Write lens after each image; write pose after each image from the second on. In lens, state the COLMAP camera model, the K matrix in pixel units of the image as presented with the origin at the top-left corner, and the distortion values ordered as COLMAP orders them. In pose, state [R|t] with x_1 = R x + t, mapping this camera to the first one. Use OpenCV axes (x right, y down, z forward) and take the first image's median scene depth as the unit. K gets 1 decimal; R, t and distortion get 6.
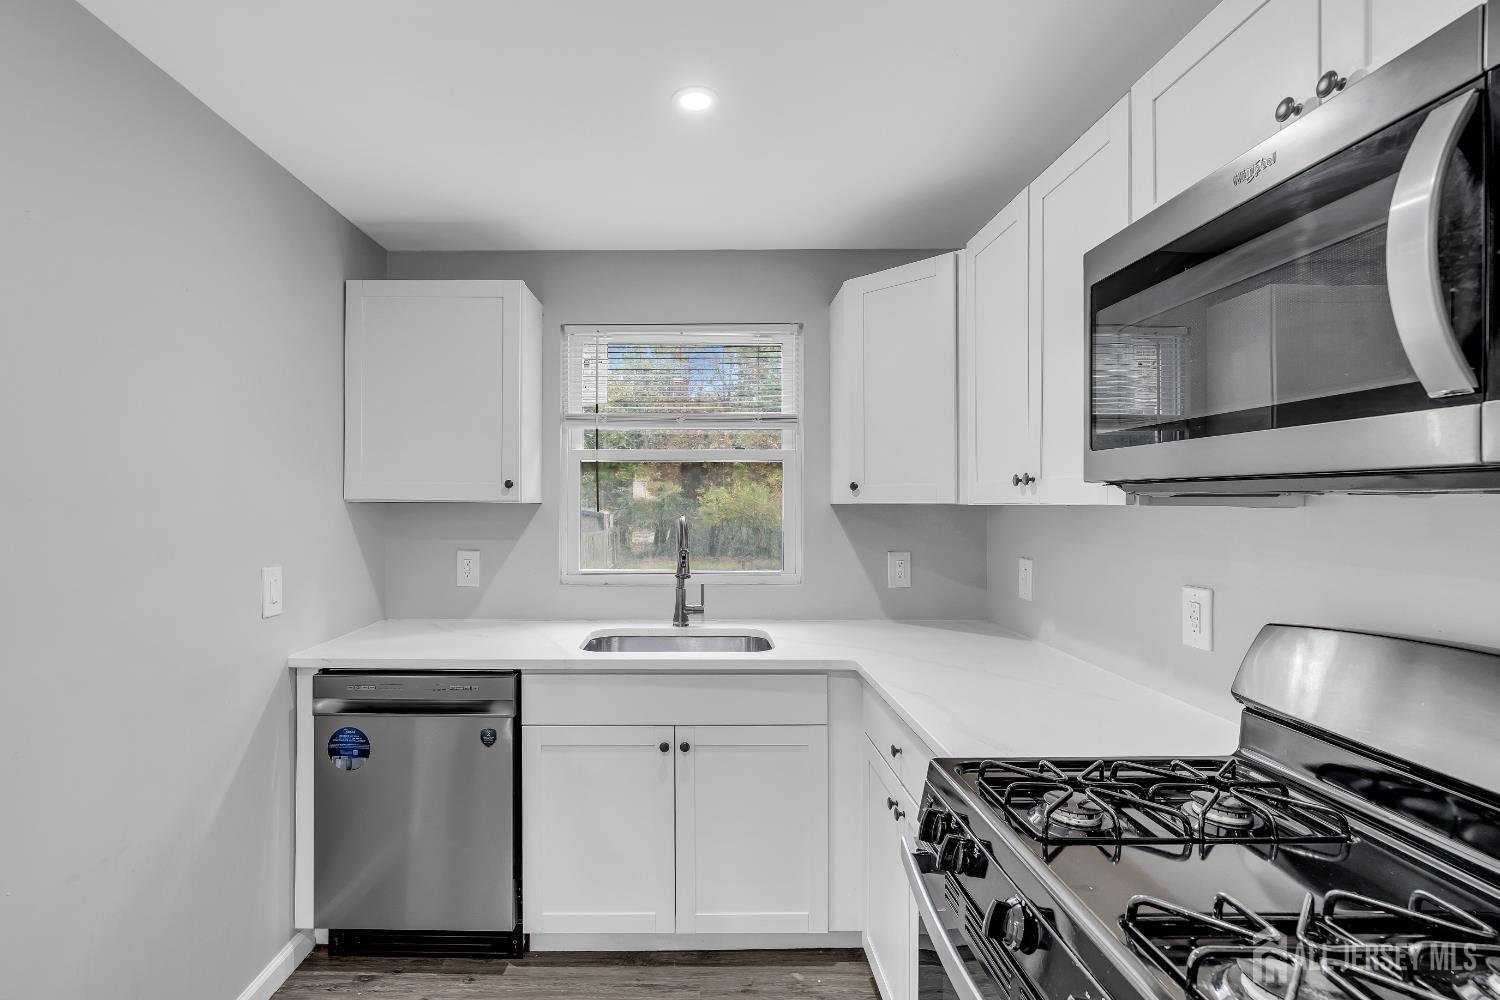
lens RADIAL K [[695.9, 0, 699.7], [0, 695.9, 502.0], [0, 0, 1]] dist [-0.003896, 0.000364]
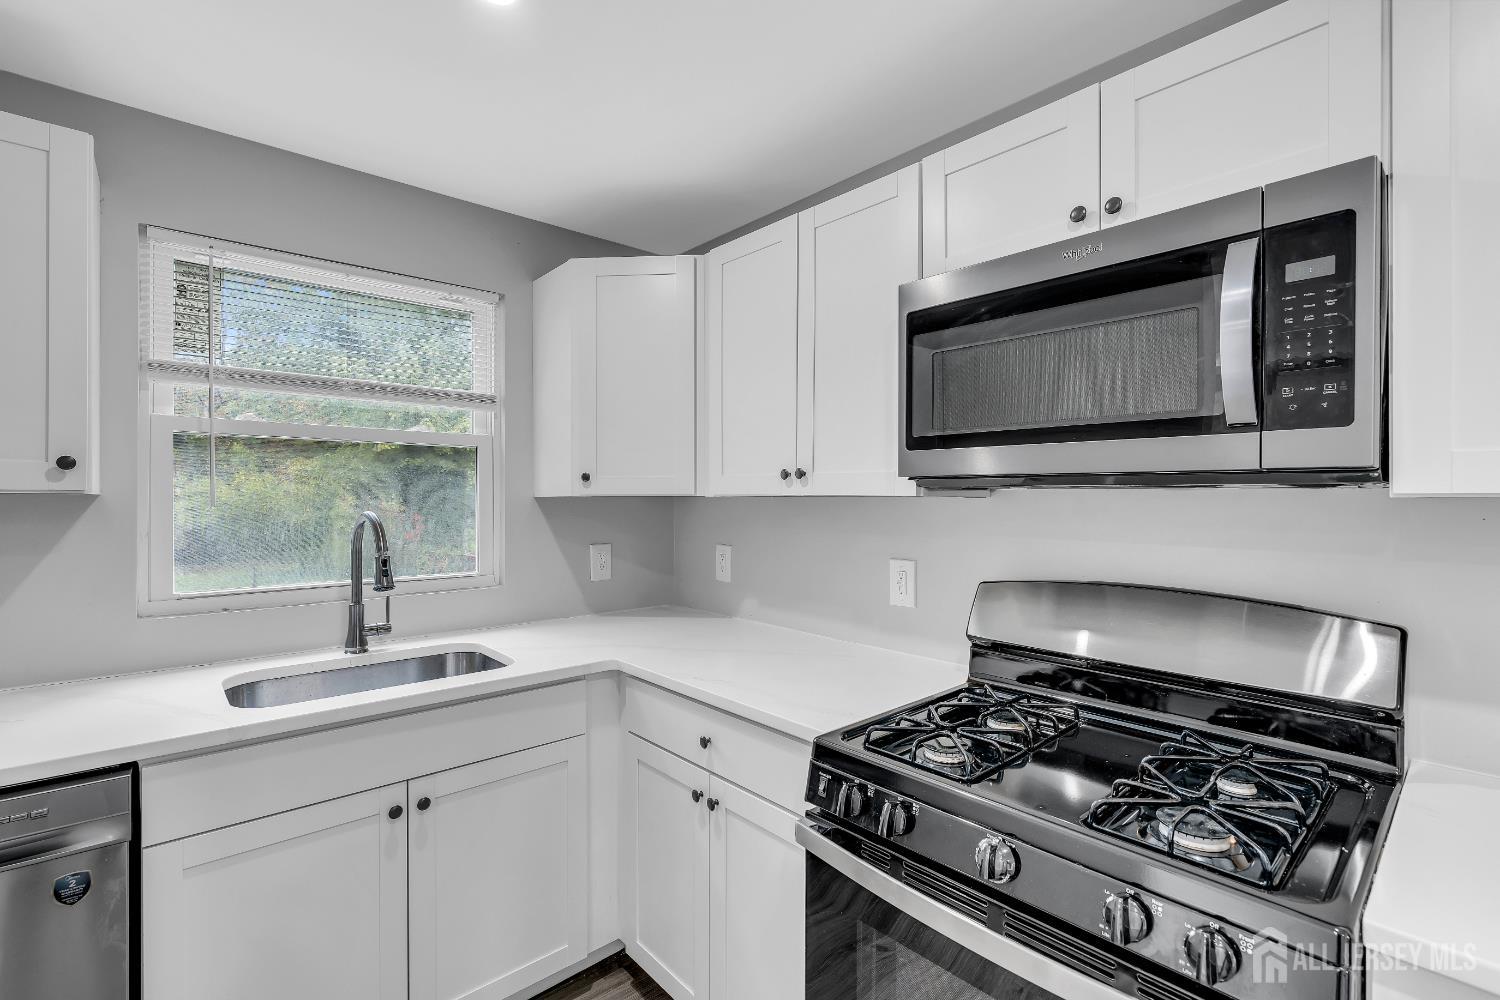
lens RADIAL K [[668.5, 0, 750.0], [0, 668.5, 500.0], [0, 0, 1]] dist [0.000282, 0.000555]
pose [[0.749594, -0.002960, 0.661892, -0.244069], [-0.001571, 0.999979, 0.006252, 0.003024], [-0.661896, -0.005726, 0.749573, 0.190380]]
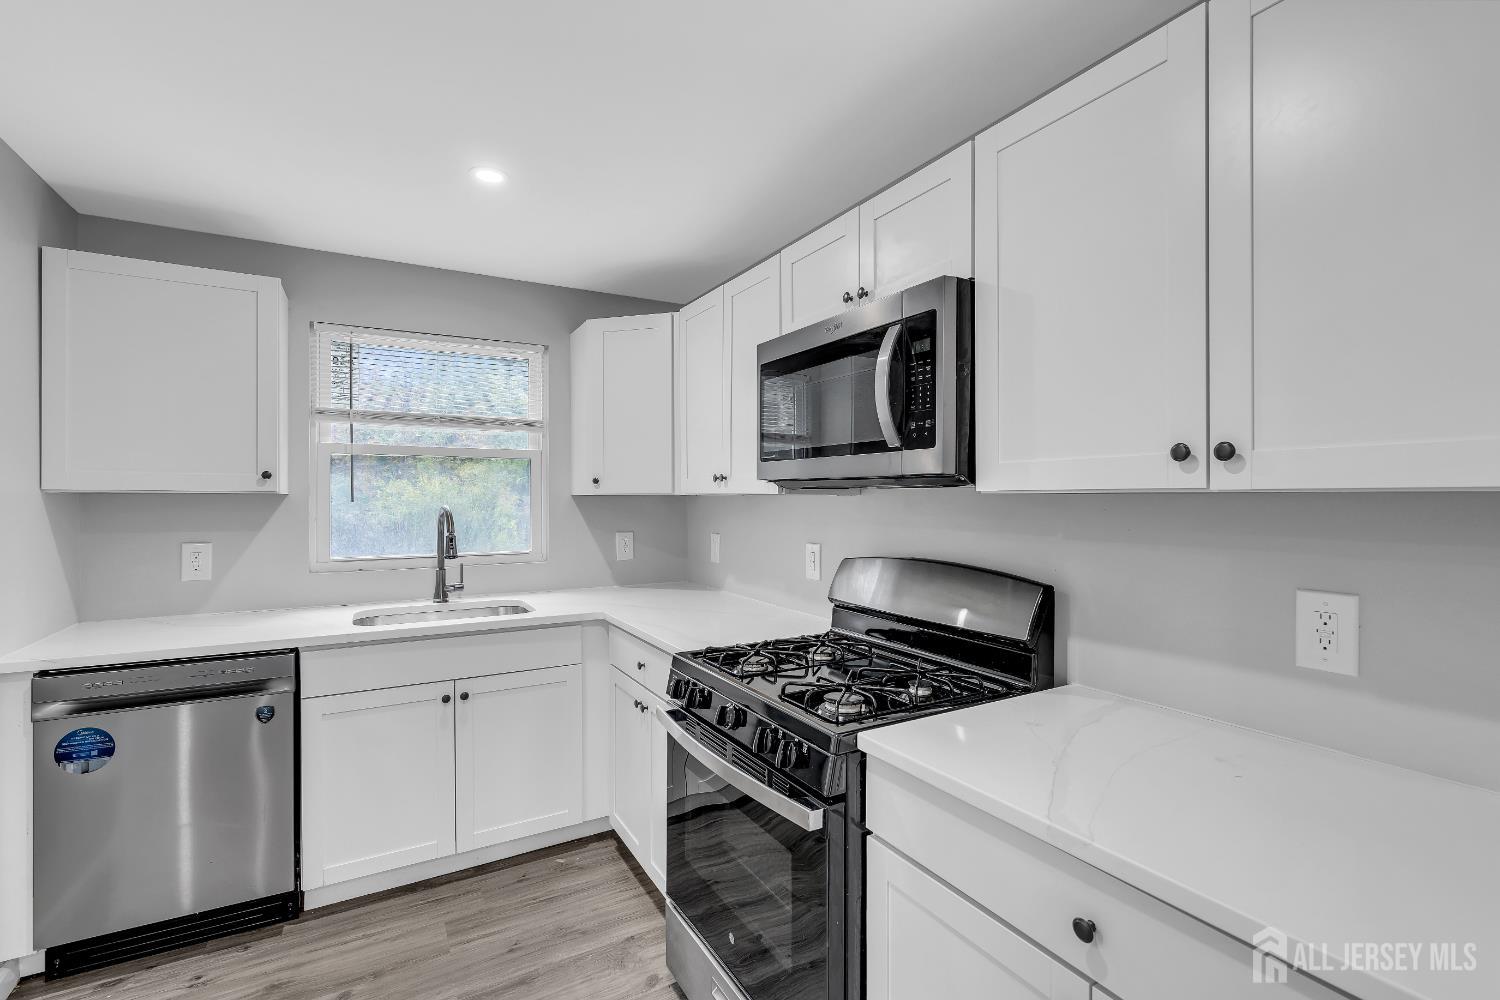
lens RADIAL K [[668.5, 0, 750.0], [0, 668.5, 500.0], [0, 0, 1]] dist [0.000282, 0.000555]
pose [[0.869098, -0.003746, 0.494626, -0.162574], [0.000635, 0.999979, 0.006456, 0.005882], [-0.494640, -0.005297, 0.869082, -0.246821]]
